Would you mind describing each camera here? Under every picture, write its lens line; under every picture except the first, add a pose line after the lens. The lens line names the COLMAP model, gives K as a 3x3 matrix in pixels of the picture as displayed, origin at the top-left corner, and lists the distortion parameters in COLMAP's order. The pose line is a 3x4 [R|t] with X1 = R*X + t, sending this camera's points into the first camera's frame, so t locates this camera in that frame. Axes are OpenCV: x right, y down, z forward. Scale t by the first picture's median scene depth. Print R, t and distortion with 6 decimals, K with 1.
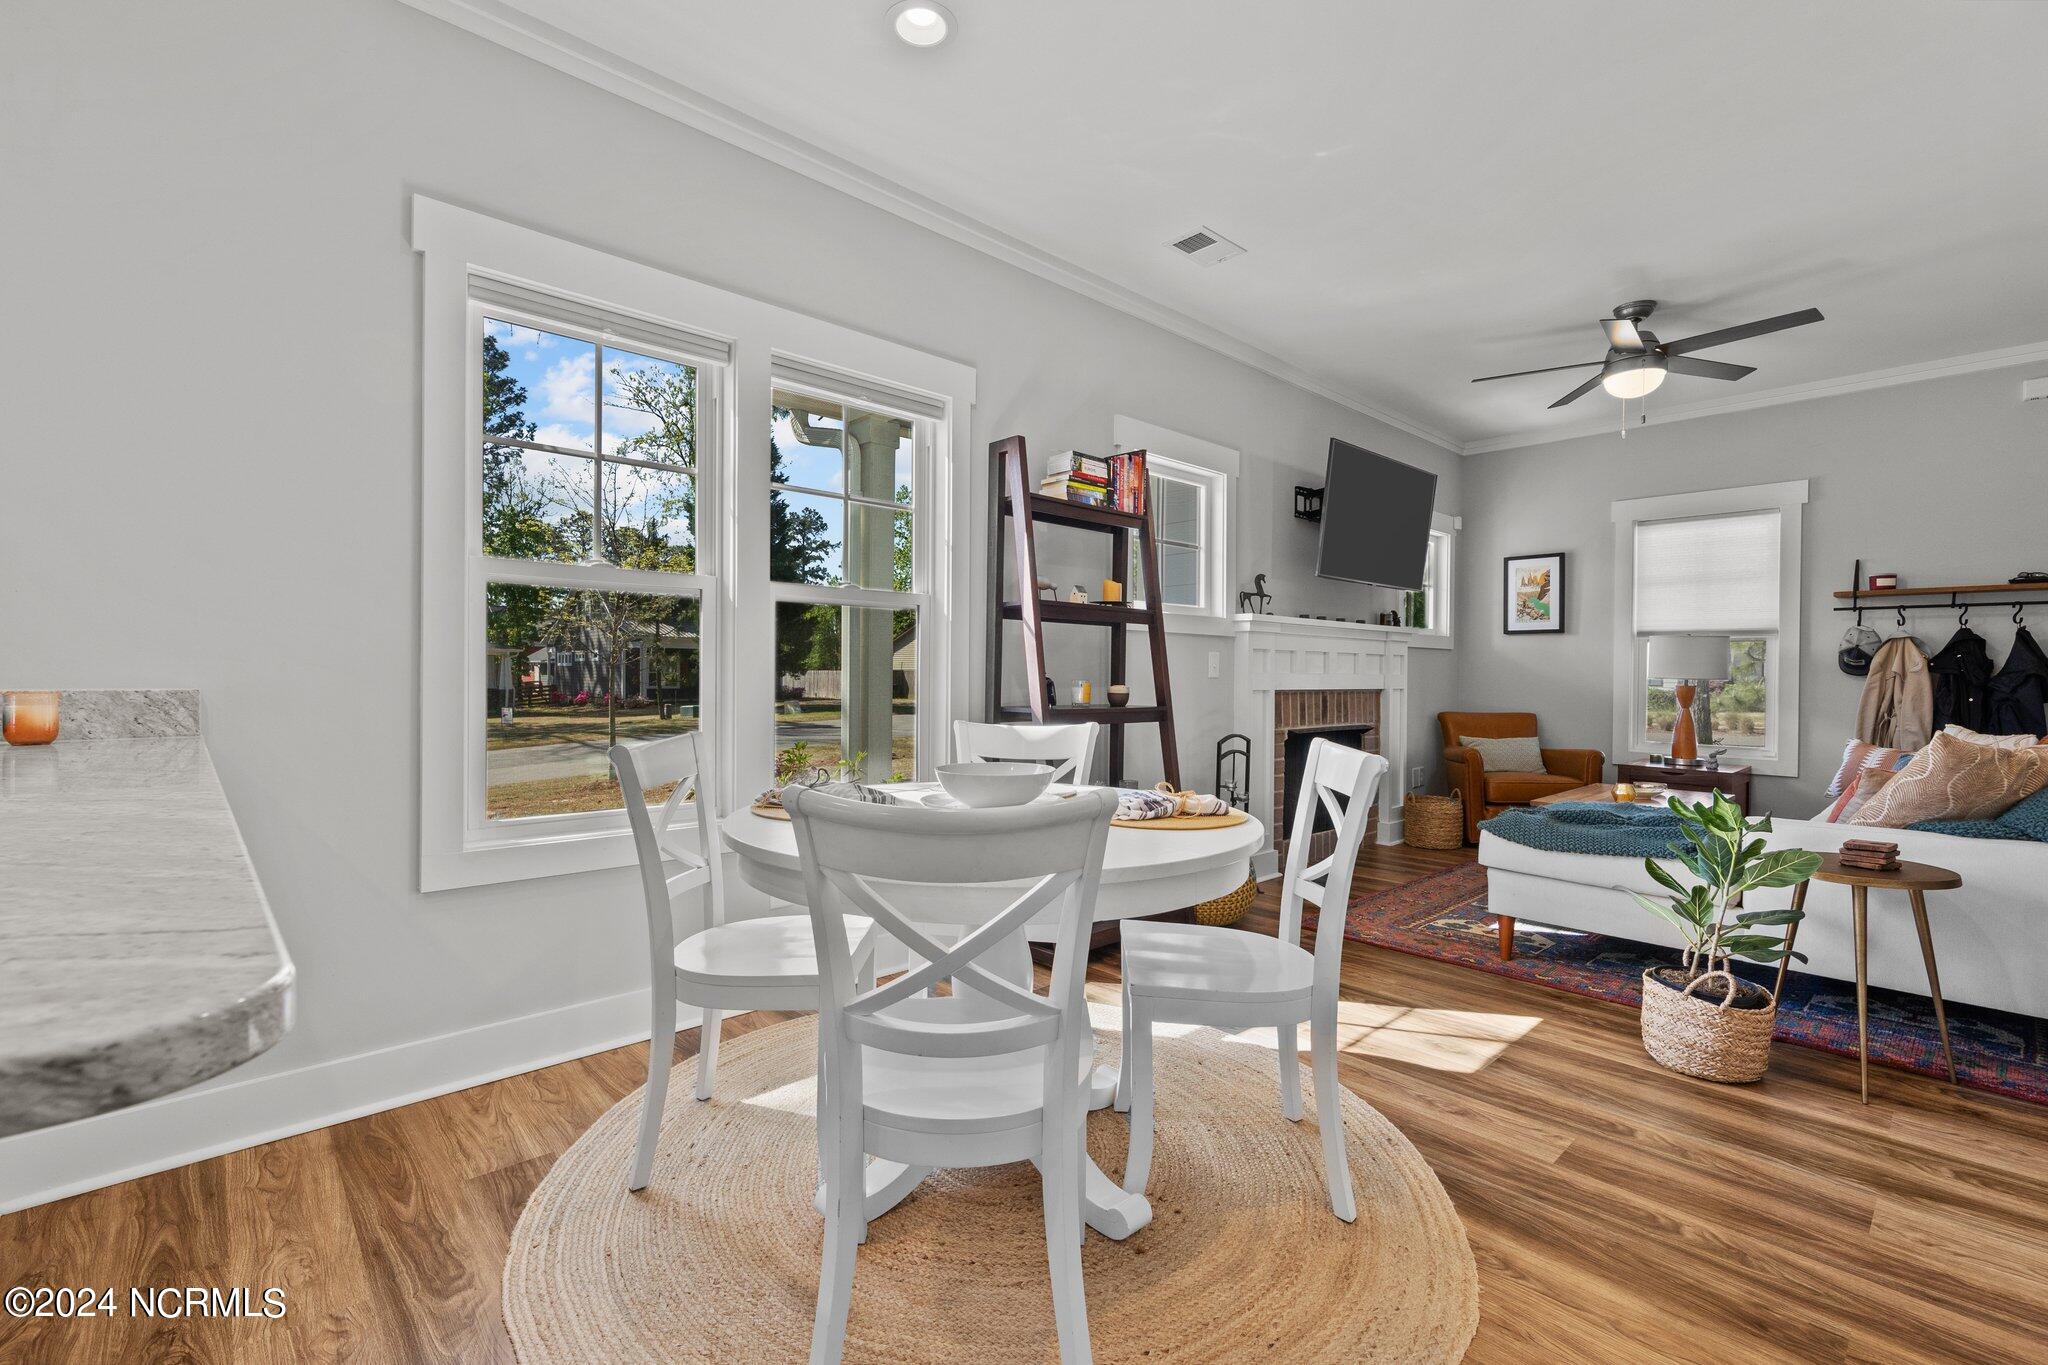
lens RADIAL K [[895.4, 0, 998.2], [0, 895.4, 678.4], [0, 0, 1]] dist [0.002613, -0.000552]
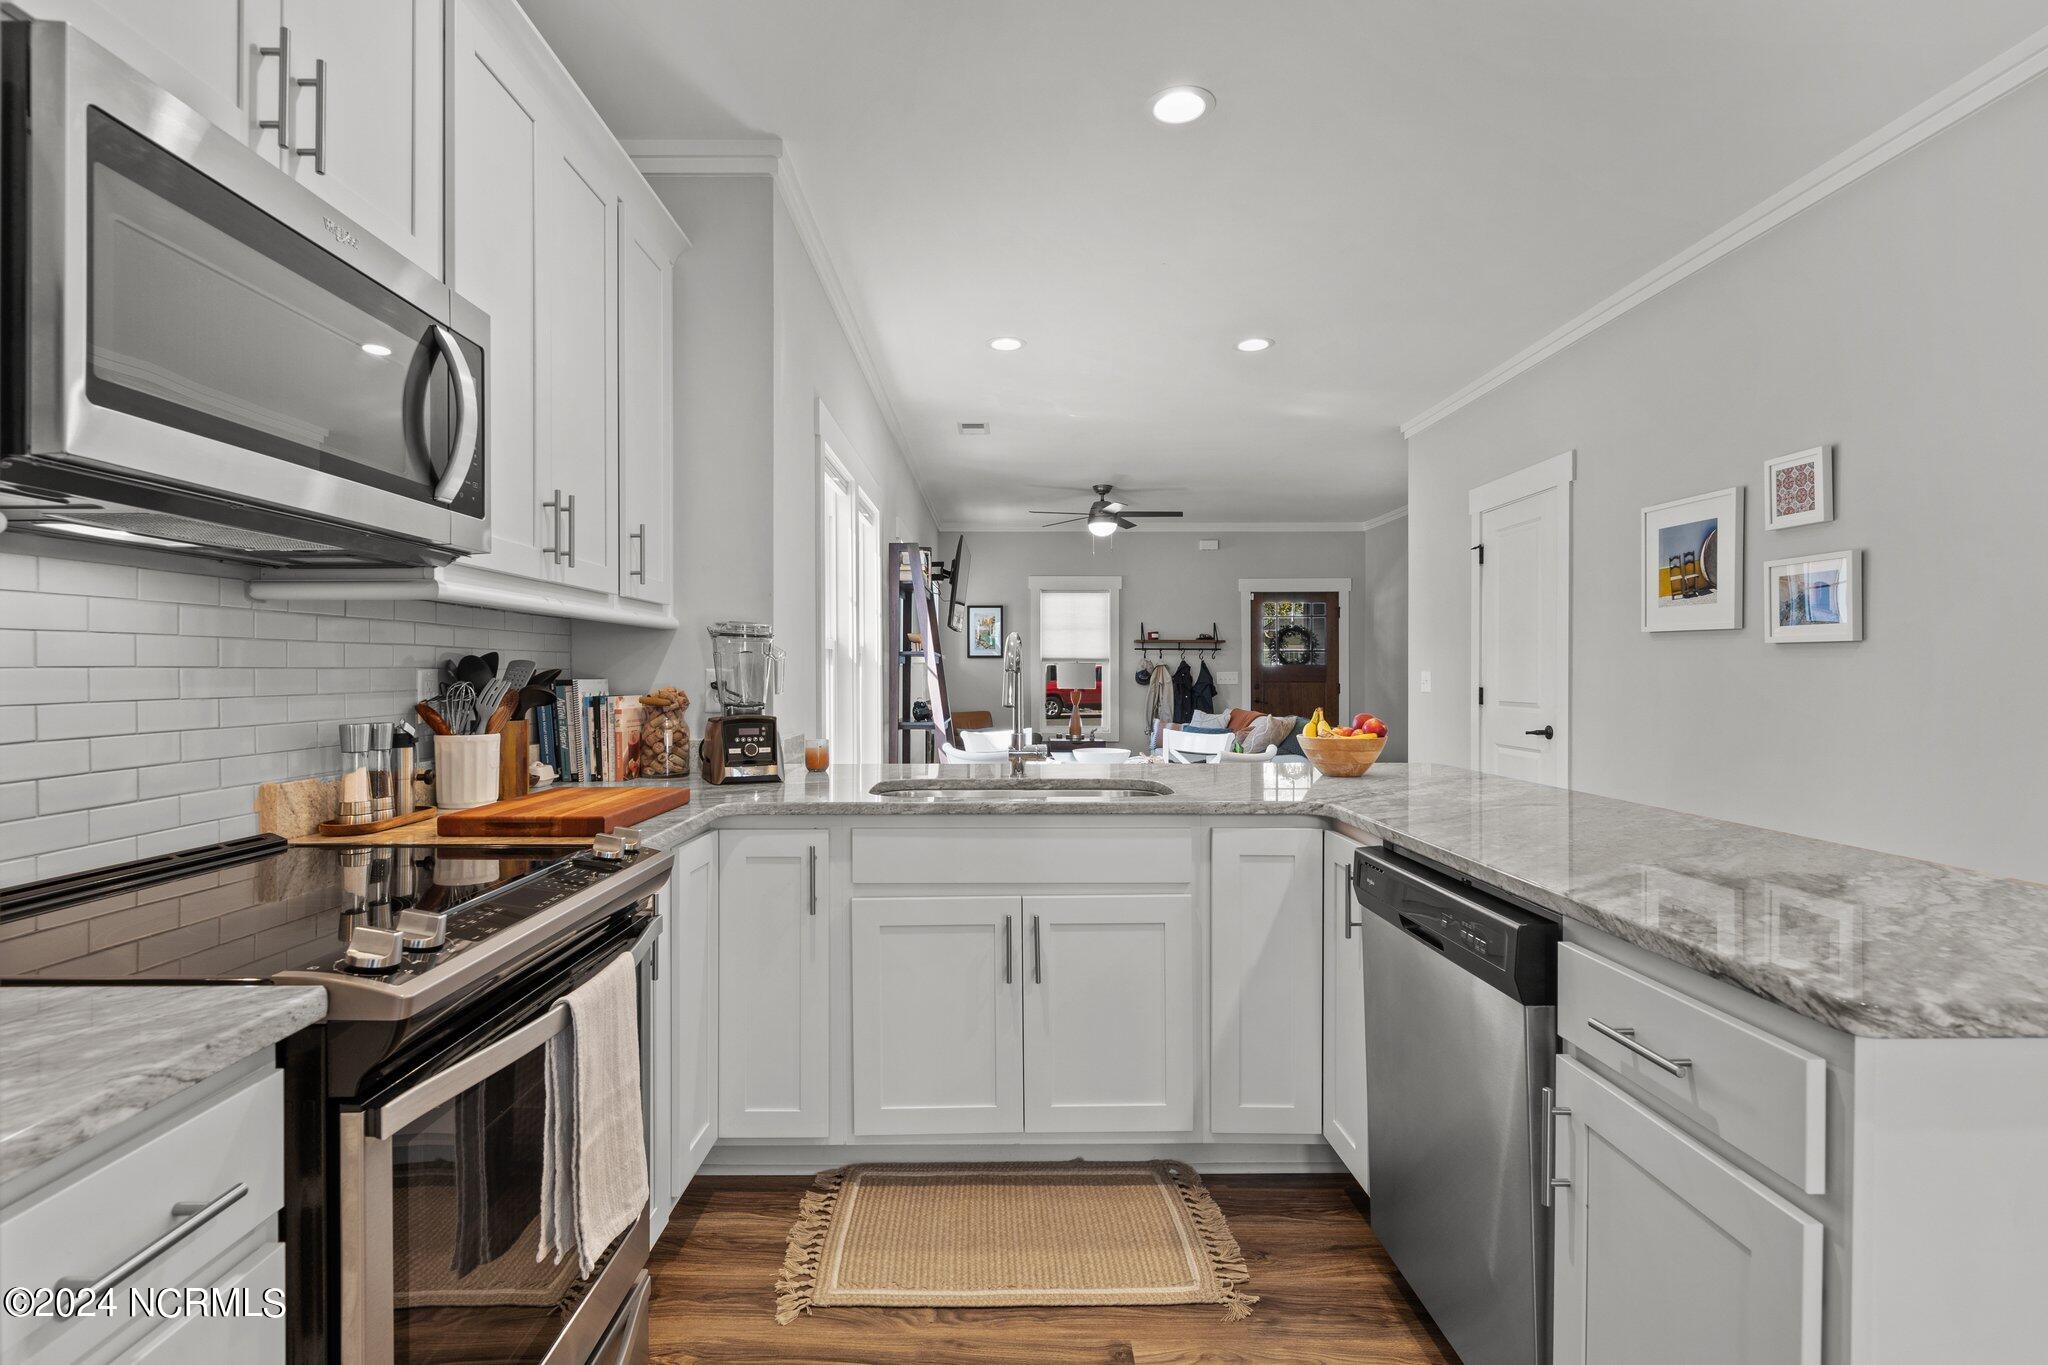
lens RADIAL K [[970.8, 0, 1020.1], [0, 970.8, 675.4], [0, 0, 1]] dist [0.001801, -0.000746]
pose [[0.661372, -0.010266, 0.749988, -0.784242], [0.010204, 0.999937, 0.004689, -0.037613], [-0.749988, 0.004552, 0.661435, -0.154135]]
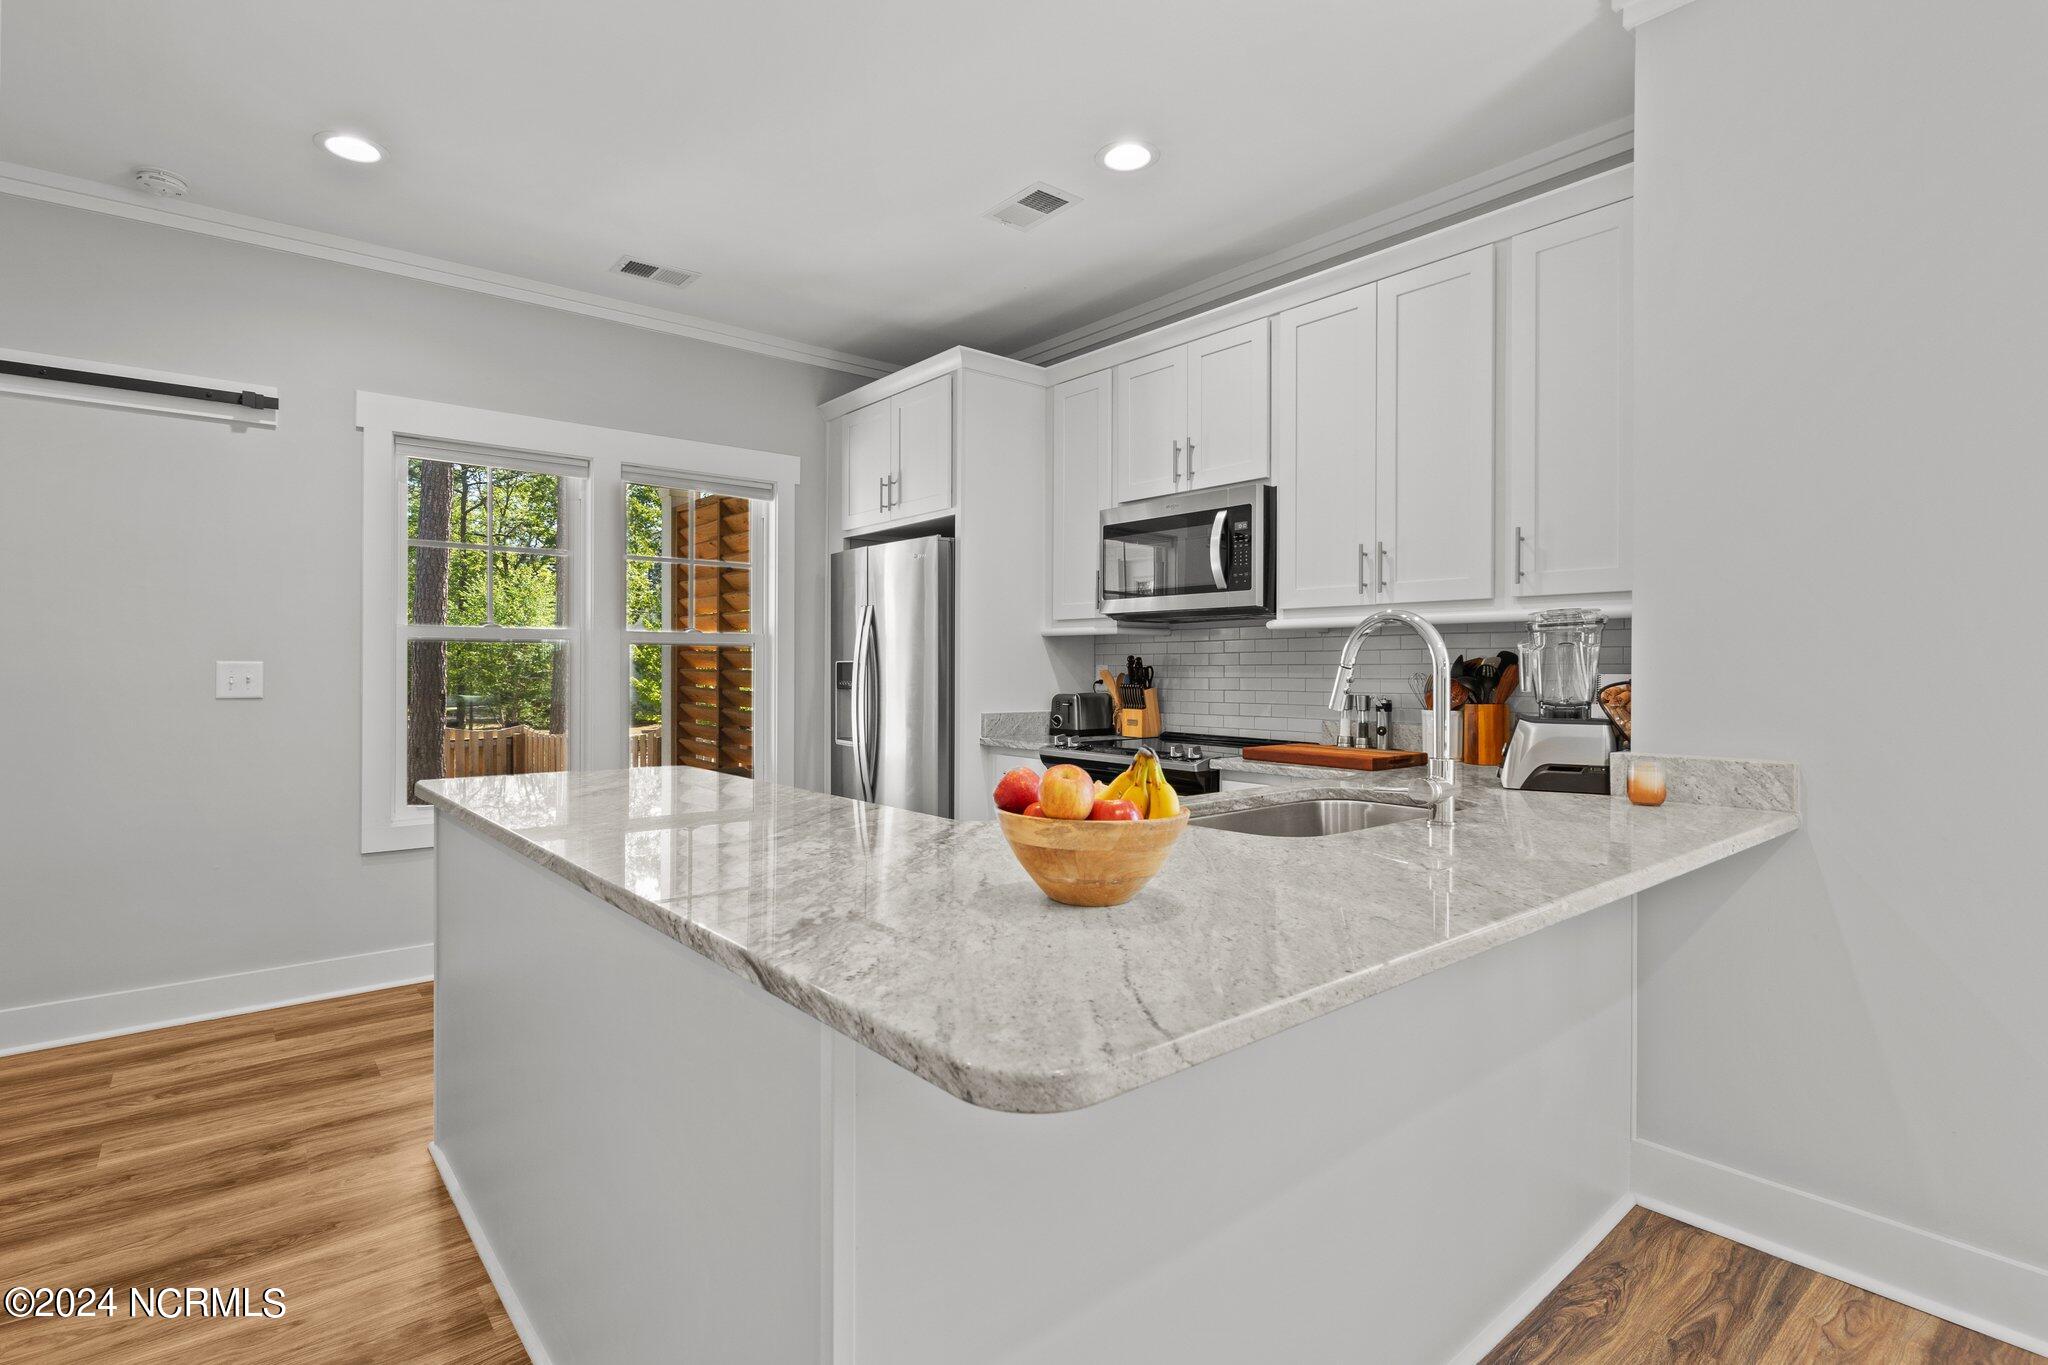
lens RADIAL K [[970.8, 0, 996.9], [0, 970.8, 665.8], [0, 0, 1]] dist [0.001801, -0.000746]
pose [[-0.054512, -0.009459, -0.998468, 0.079361], [-0.010756, 0.999903, -0.008885, -0.031386], [0.998455, 0.010255, -0.054608, 0.089243]]
